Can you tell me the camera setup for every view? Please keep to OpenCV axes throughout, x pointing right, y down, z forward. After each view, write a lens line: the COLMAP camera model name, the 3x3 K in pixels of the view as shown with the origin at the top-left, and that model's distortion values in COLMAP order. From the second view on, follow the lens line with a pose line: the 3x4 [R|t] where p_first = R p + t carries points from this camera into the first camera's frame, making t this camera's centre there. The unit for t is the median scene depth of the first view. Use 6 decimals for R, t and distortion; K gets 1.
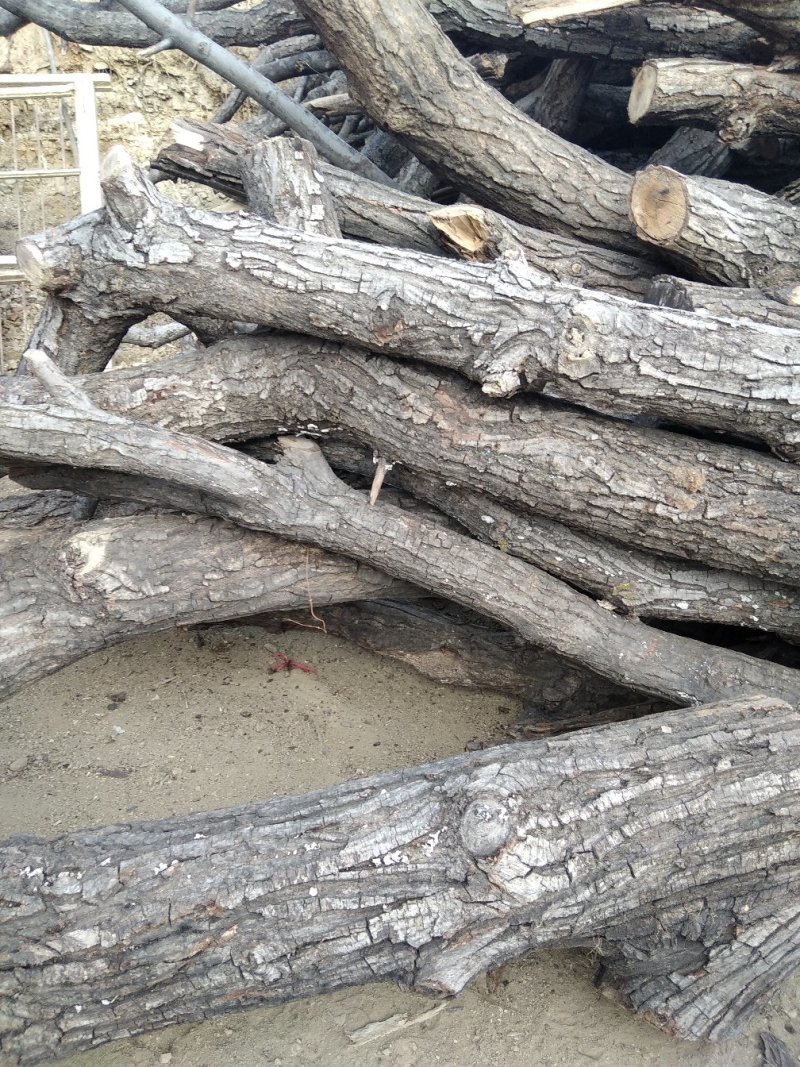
lens RADIAL K [[860.0, 0, 400.0], [0, 860.0, 533.5], [0, 0, 1]] dist [0.082348, -0.134706]
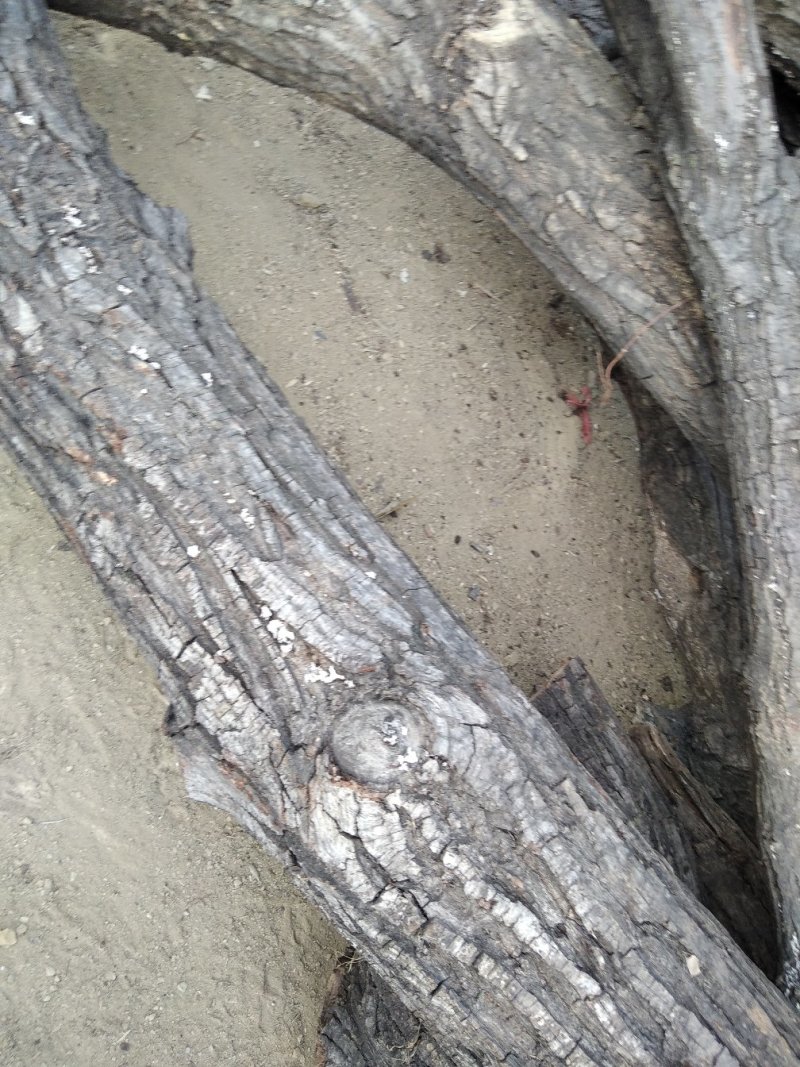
lens RADIAL K [[860.0, 0, 400.0], [0, 860.0, 533.5], [0, 0, 1]] dist [0.082348, -0.134706]
pose [[0.457963, 0.865531, -0.202795, 0.101122], [-0.748963, 0.498550, 0.436466, -0.017691], [0.478879, -0.048000, 0.876568, 0.468987]]
